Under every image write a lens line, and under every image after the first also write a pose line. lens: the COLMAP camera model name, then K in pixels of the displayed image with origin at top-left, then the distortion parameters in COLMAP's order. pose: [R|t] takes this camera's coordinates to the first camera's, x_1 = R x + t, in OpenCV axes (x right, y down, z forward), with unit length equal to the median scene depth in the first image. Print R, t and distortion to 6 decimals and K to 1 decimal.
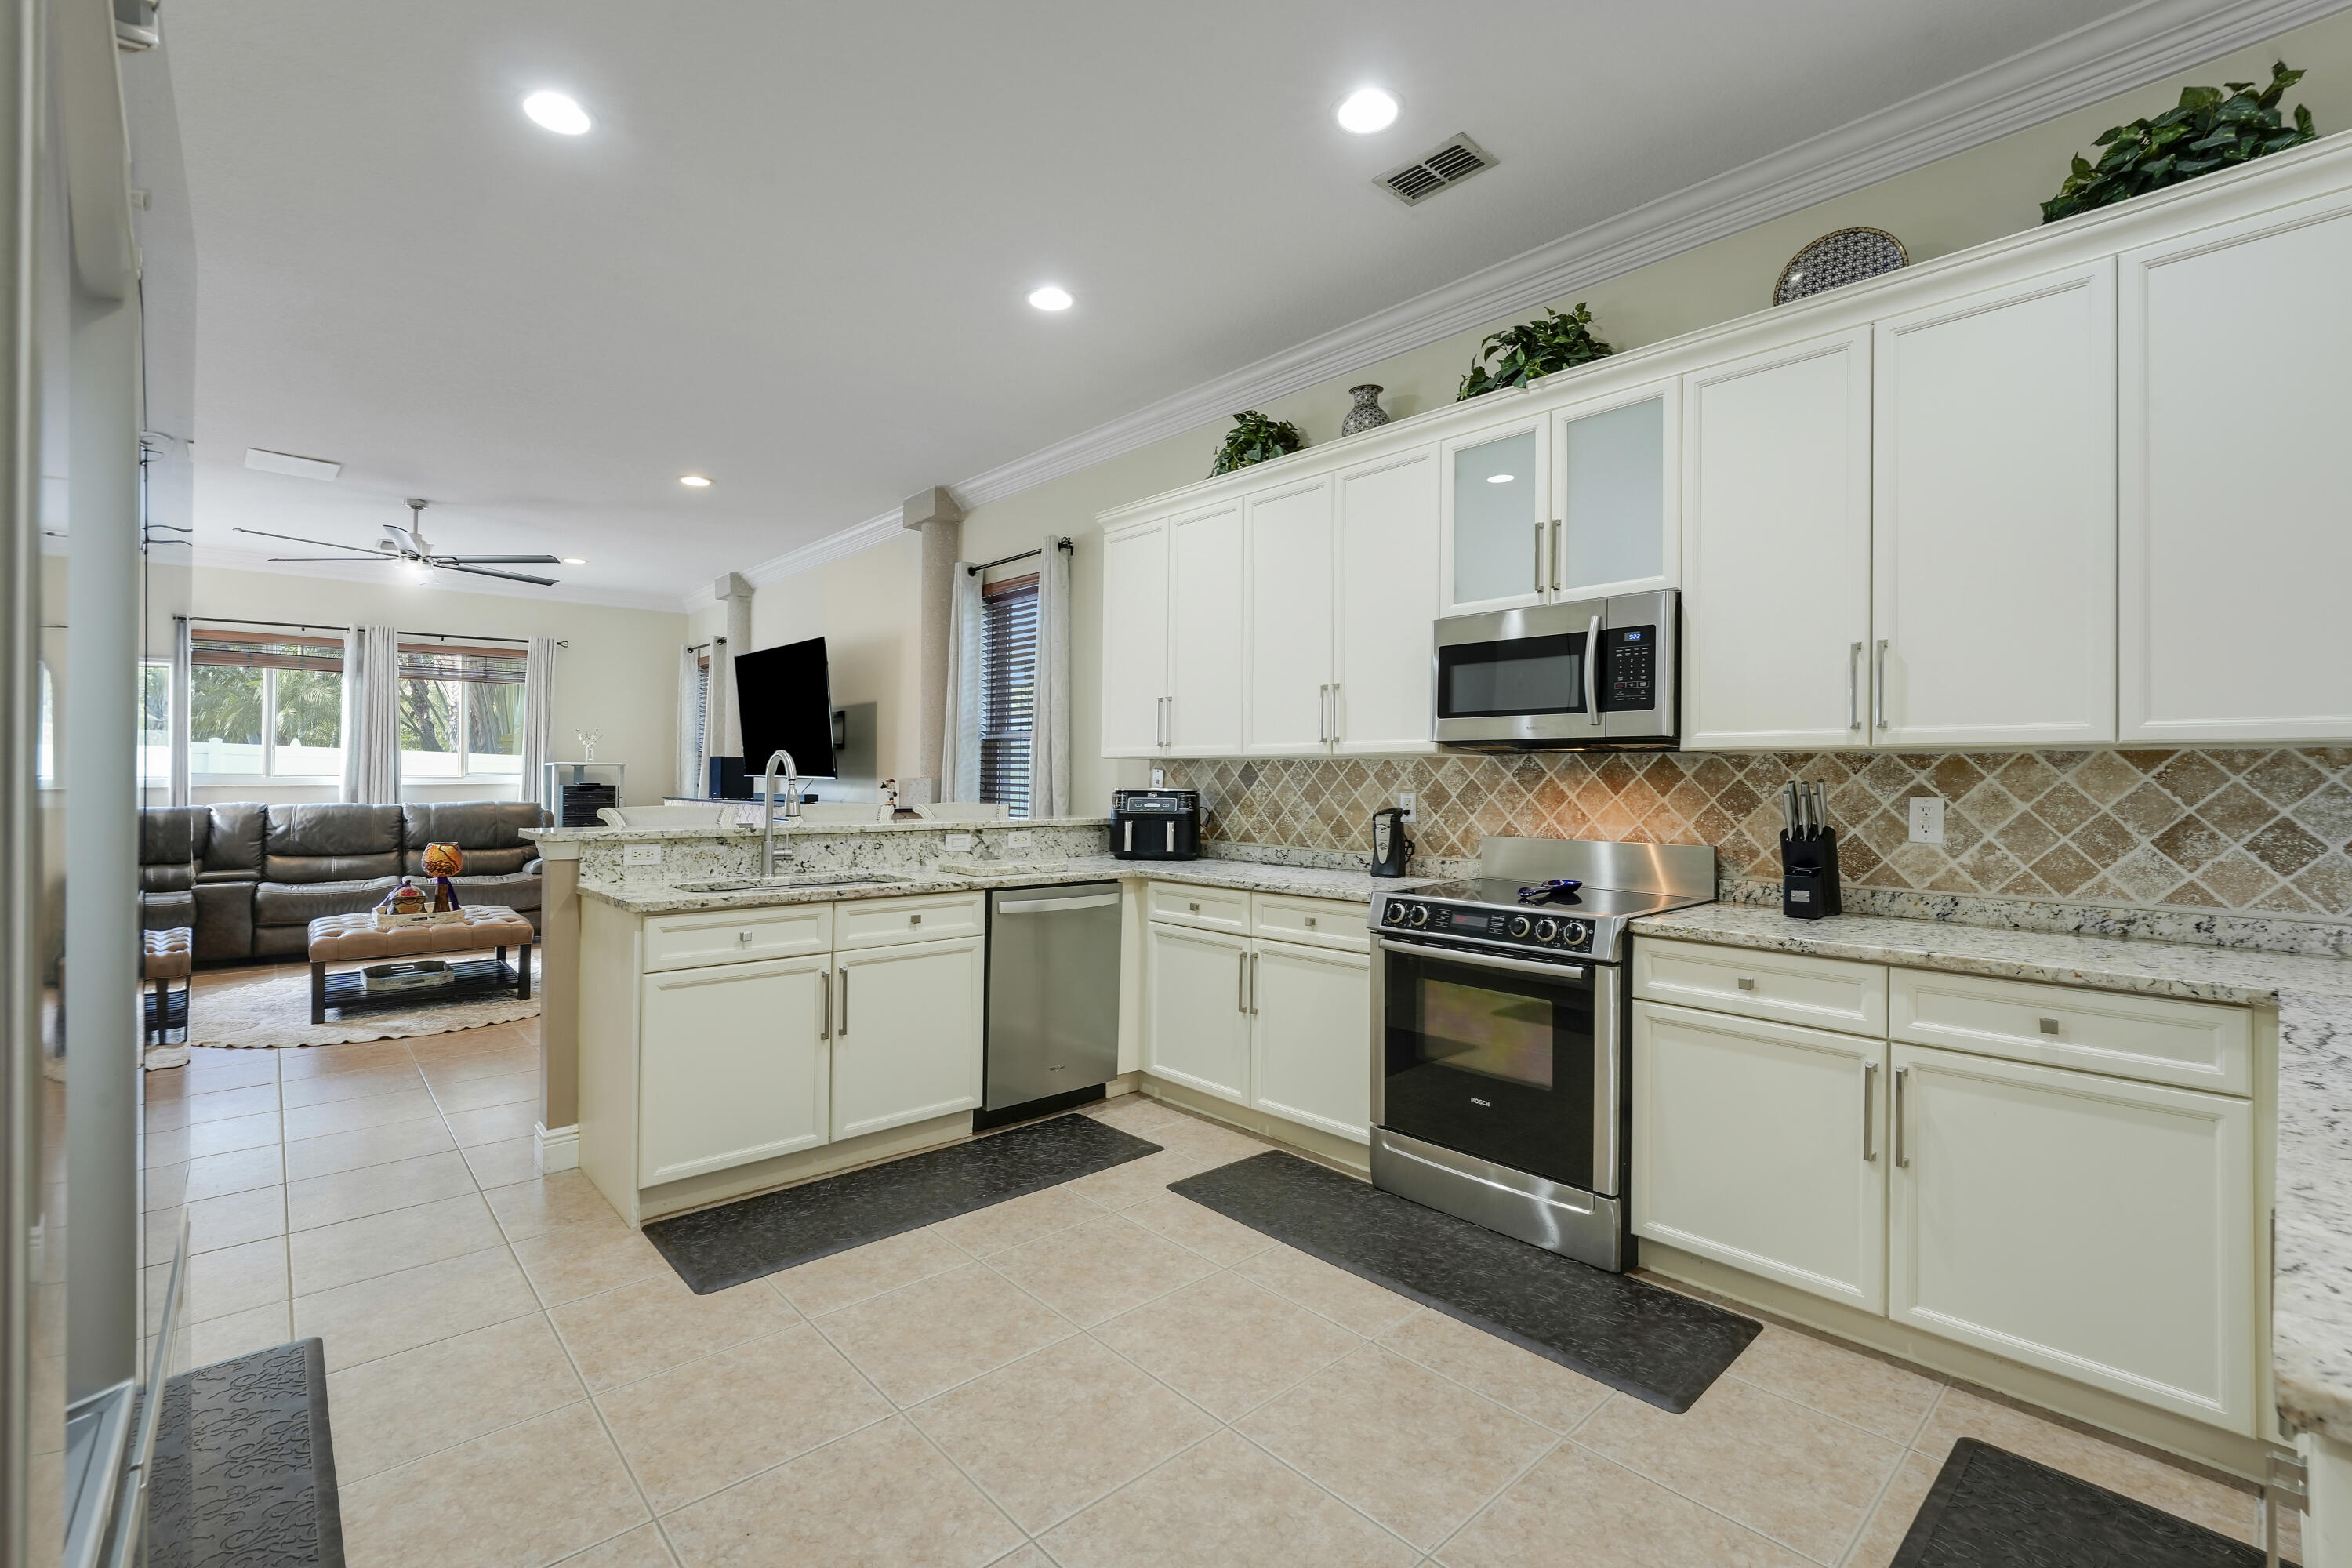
lens RADIAL K [[1021.4, 0, 1142.5], [0, 1021.4, 762.0], [0, 0, 1]] dist [-0.014637, -0.000174]
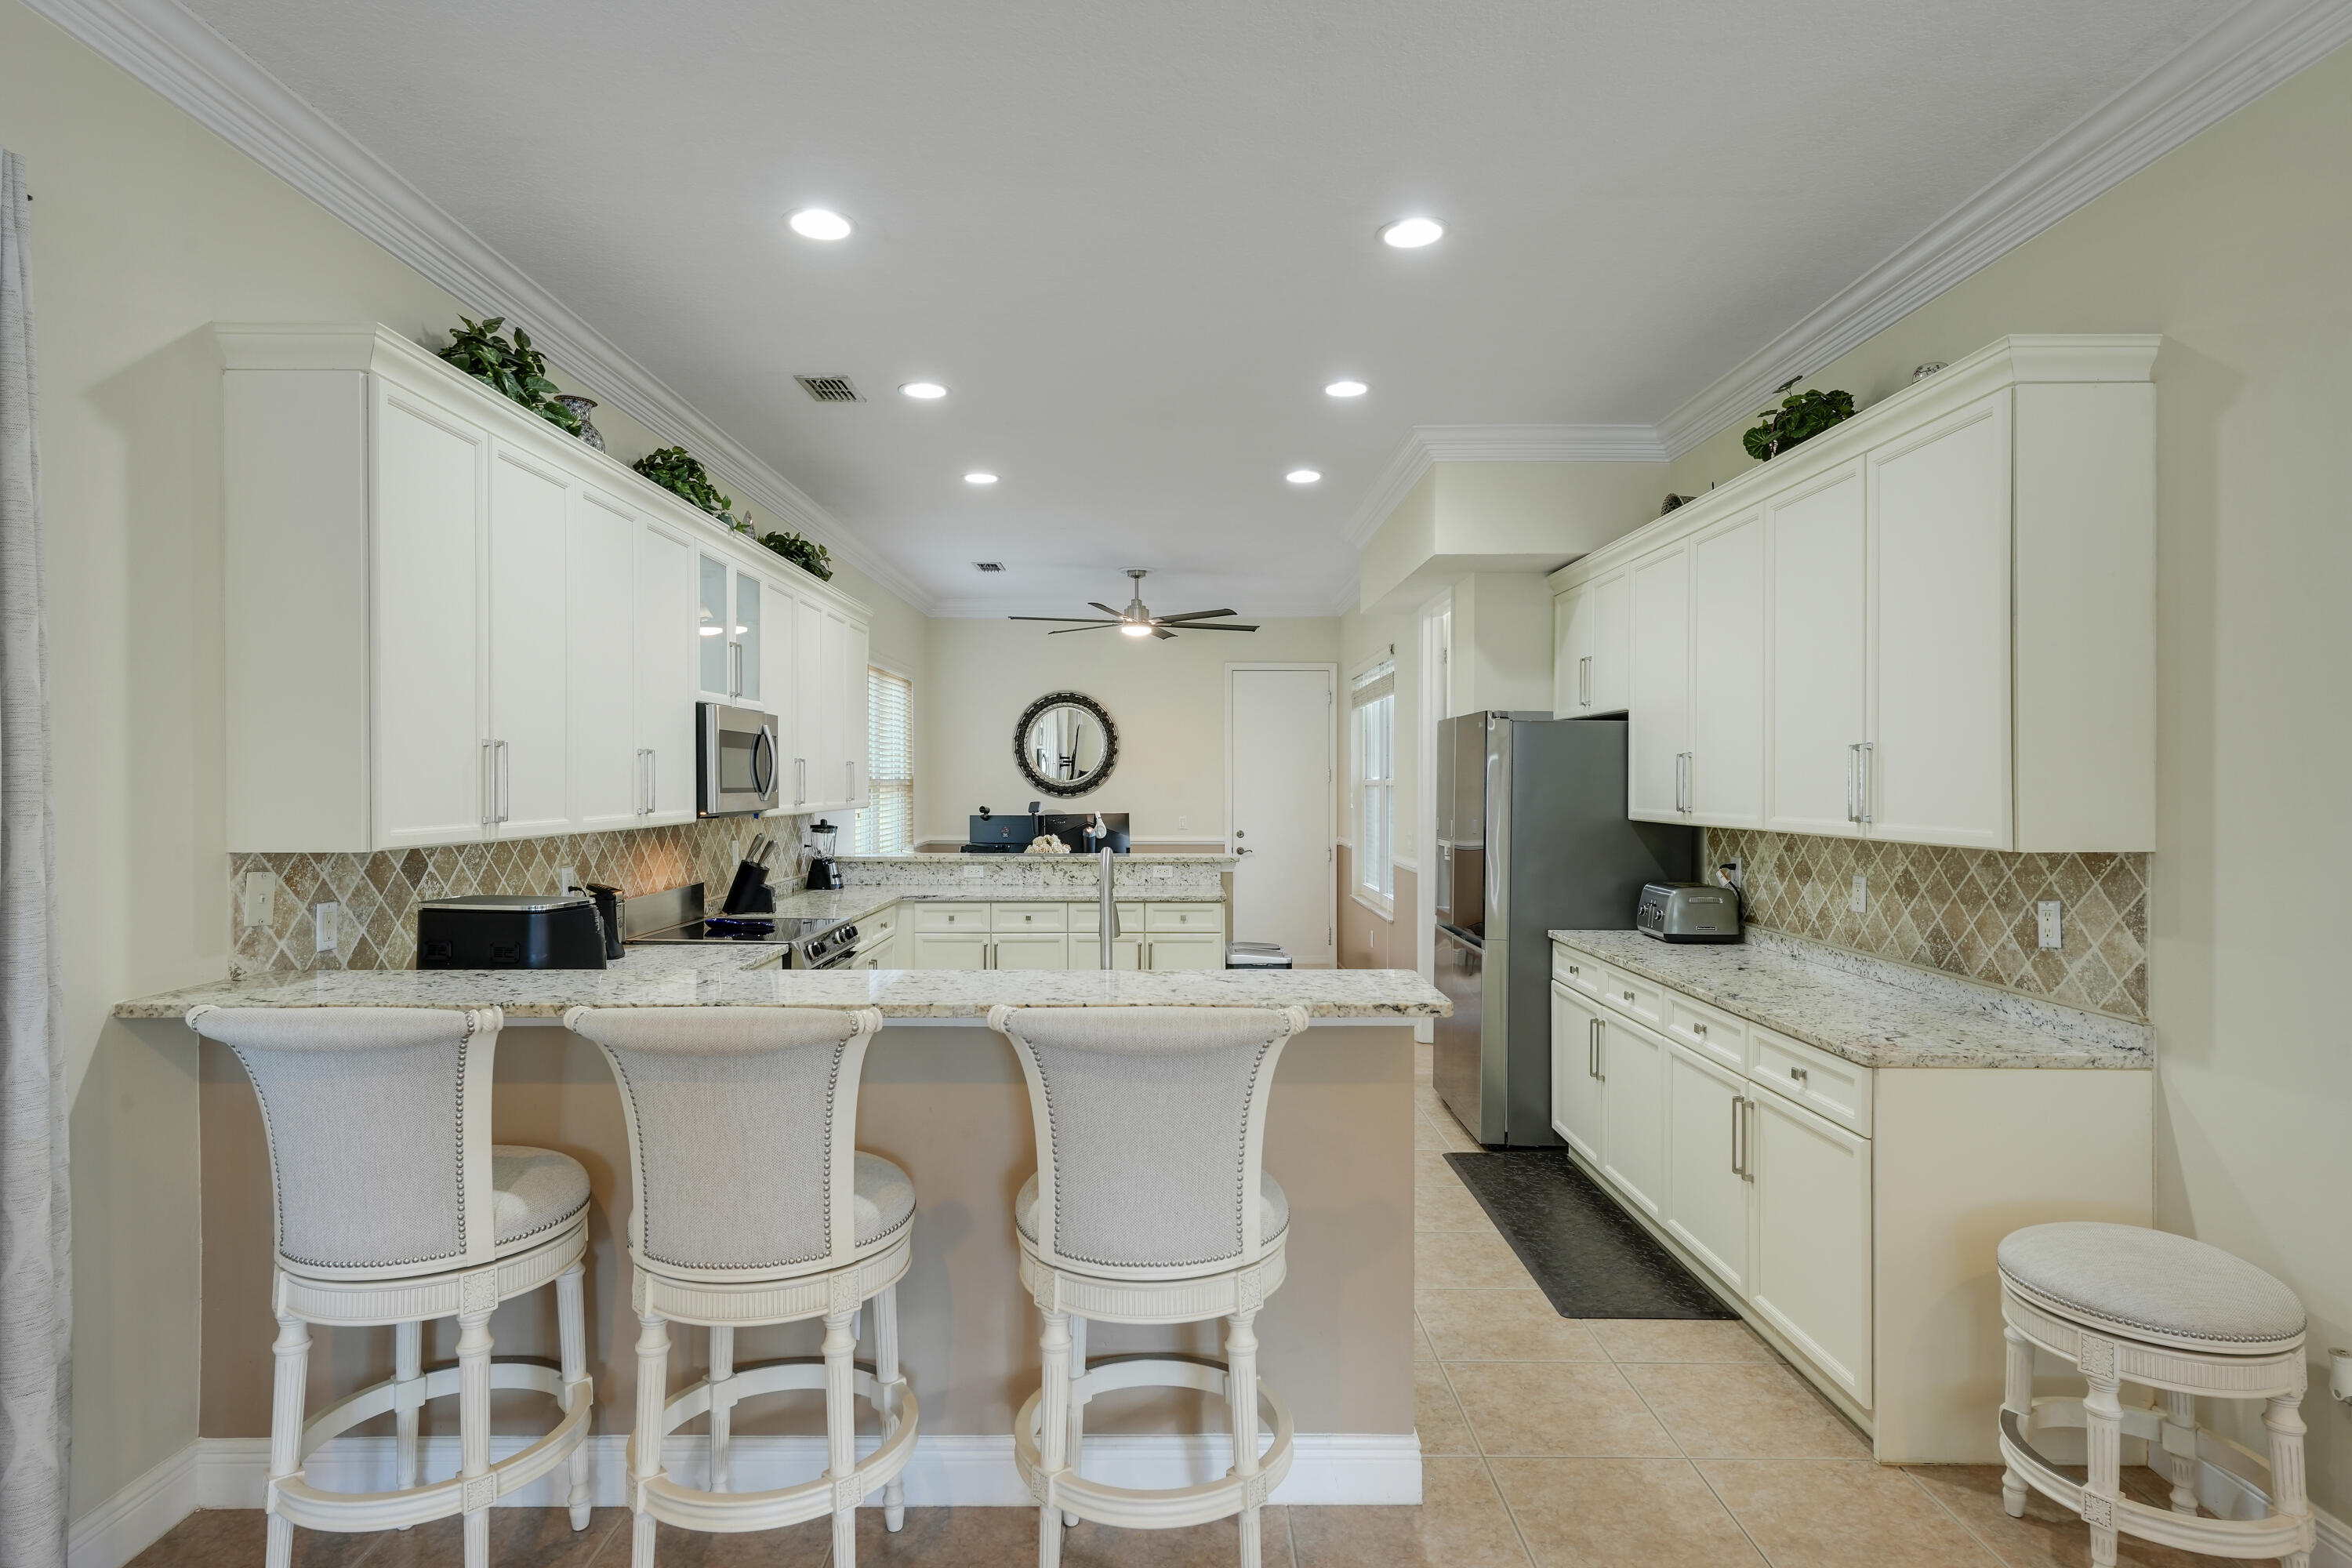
lens RADIAL K [[1230.9, 0, 1138.9], [0, 1230.9, 779.3], [0, 0, 1]] dist [-0.001894, -0.000236]
pose [[-0.733985, -0.004992, 0.679148, -0.949447], [-0.013361, 0.999886, -0.007090, -0.052447], [-0.679035, -0.014278, -0.733967, 1.624815]]
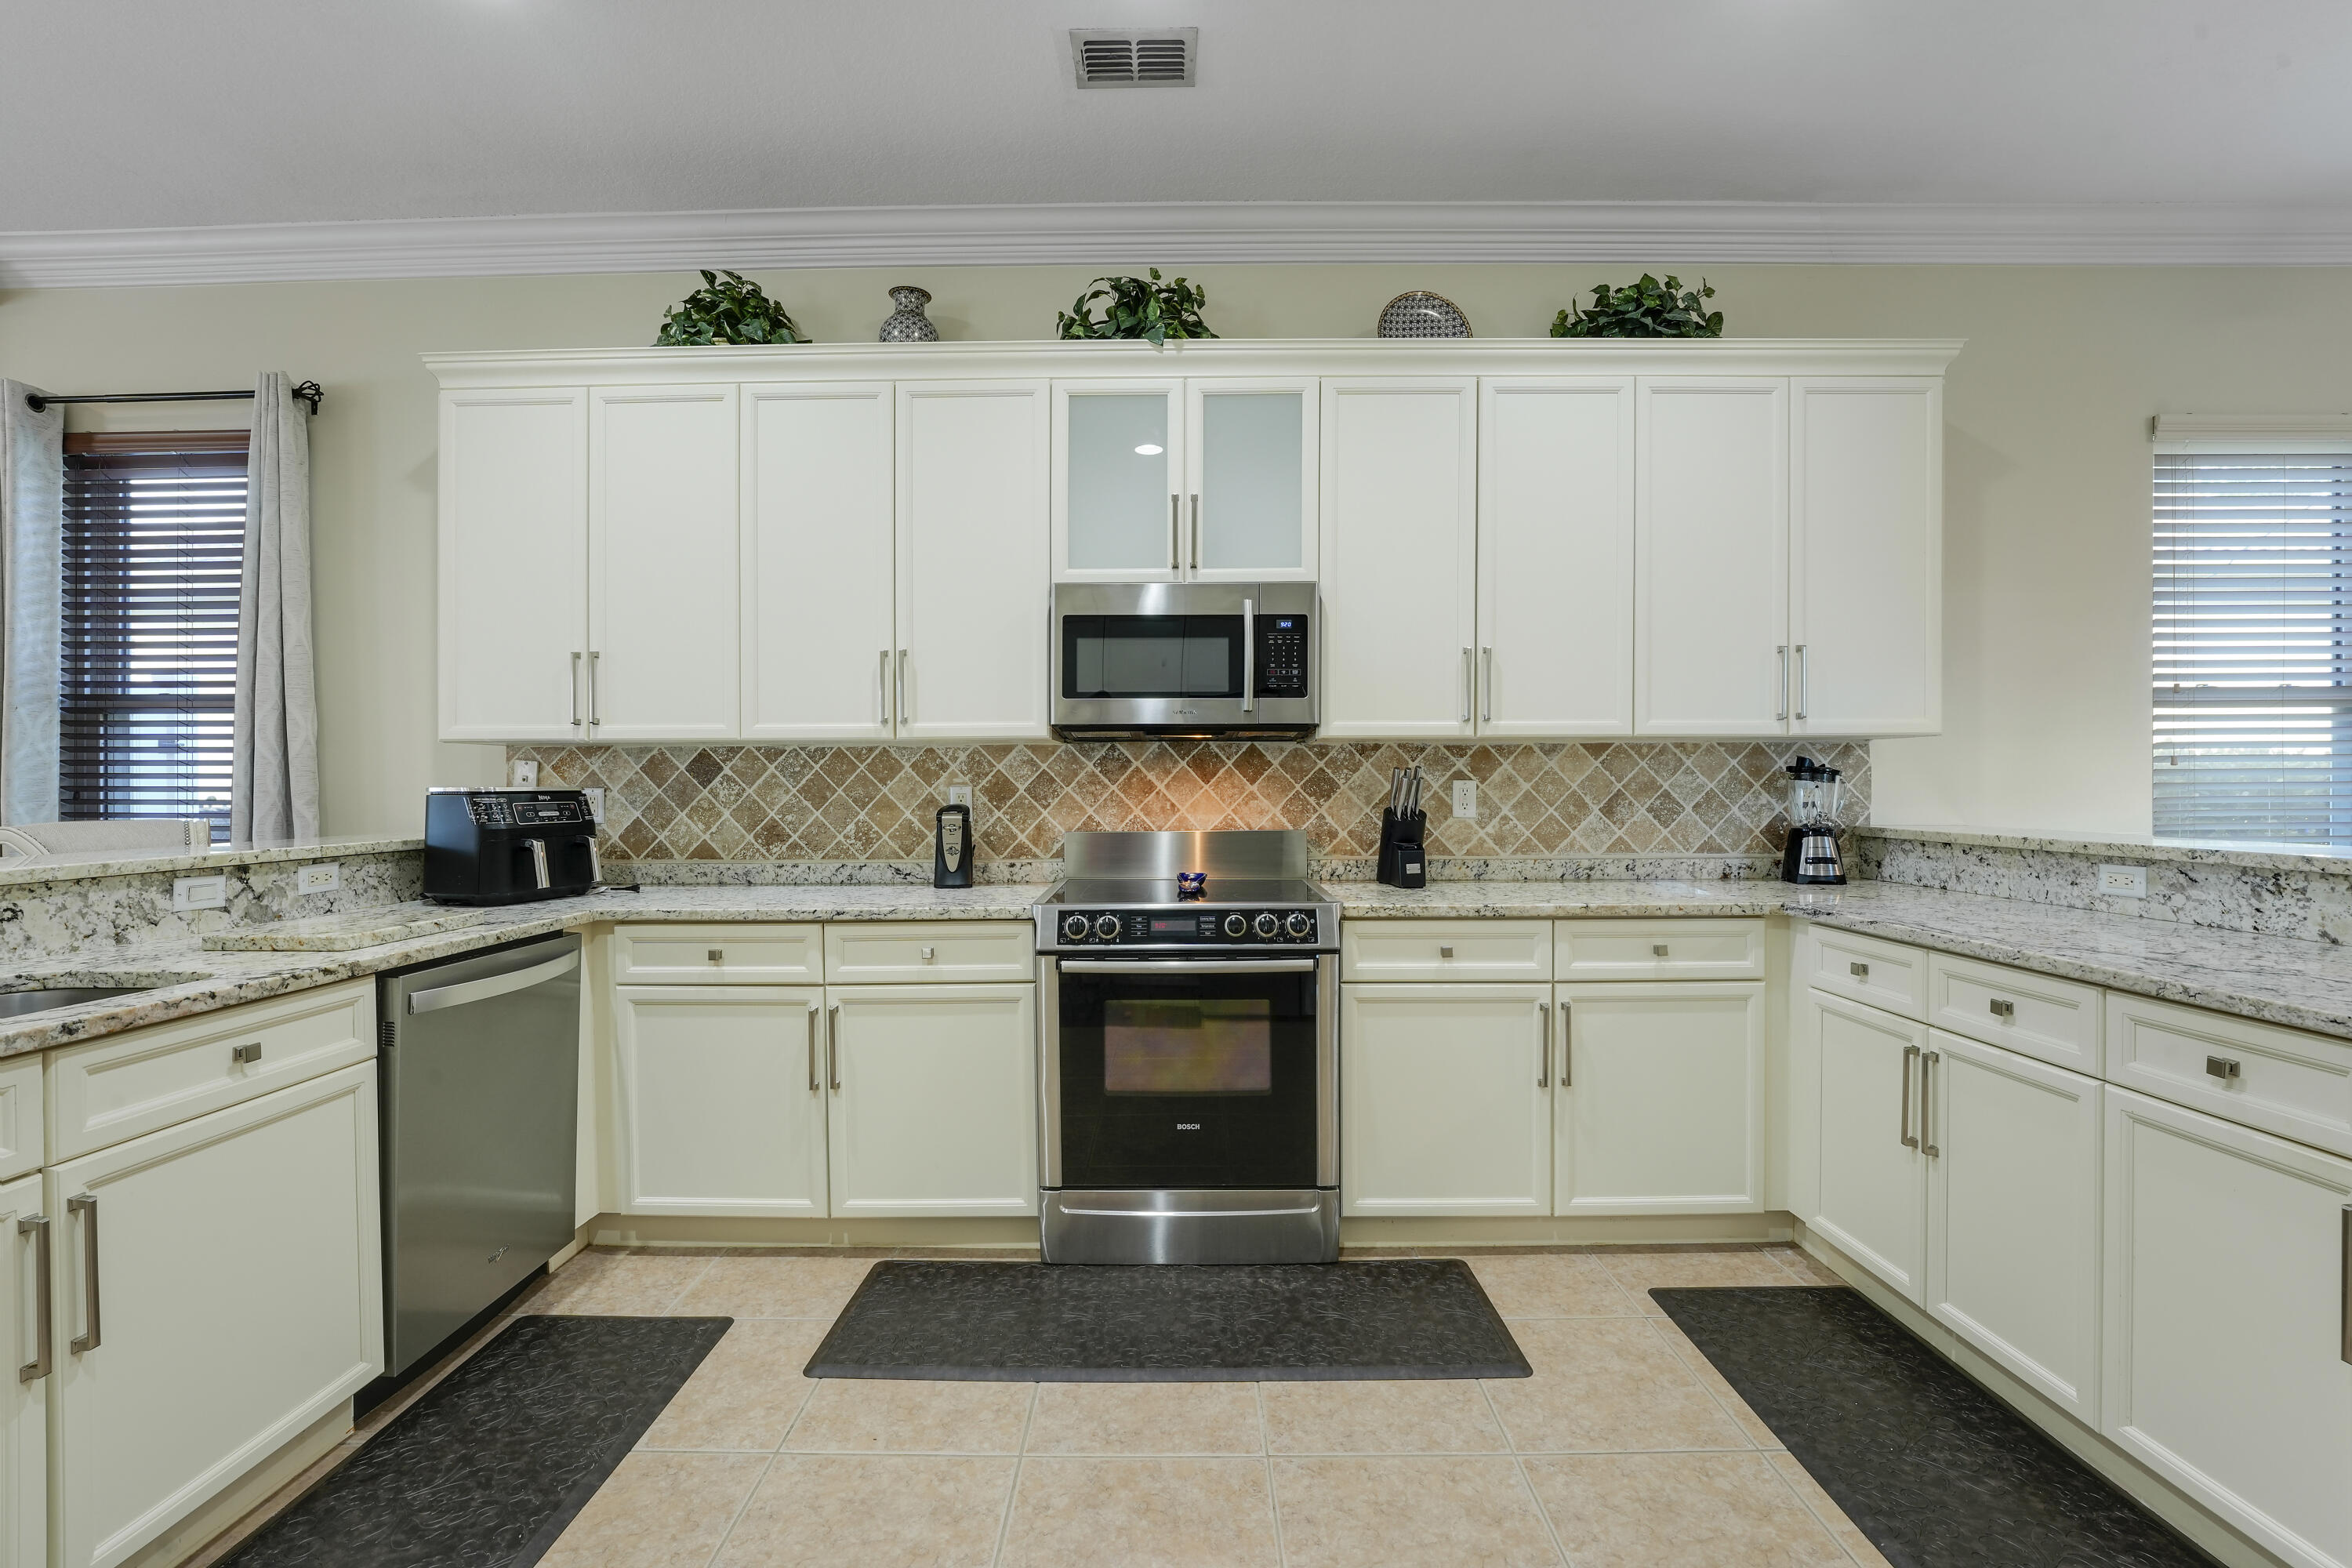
lens RADIAL K [[993.2, 0, 1176.1], [0, 993.2, 774.8], [0, 0, 1]] dist [-0.022790, 0.000111]
pose [[0.664959, -0.002963, 0.746874, -0.264322], [-0.002290, 0.999979, 0.006006, 0.016594], [-0.746876, -0.005704, 0.664939, 0.353361]]
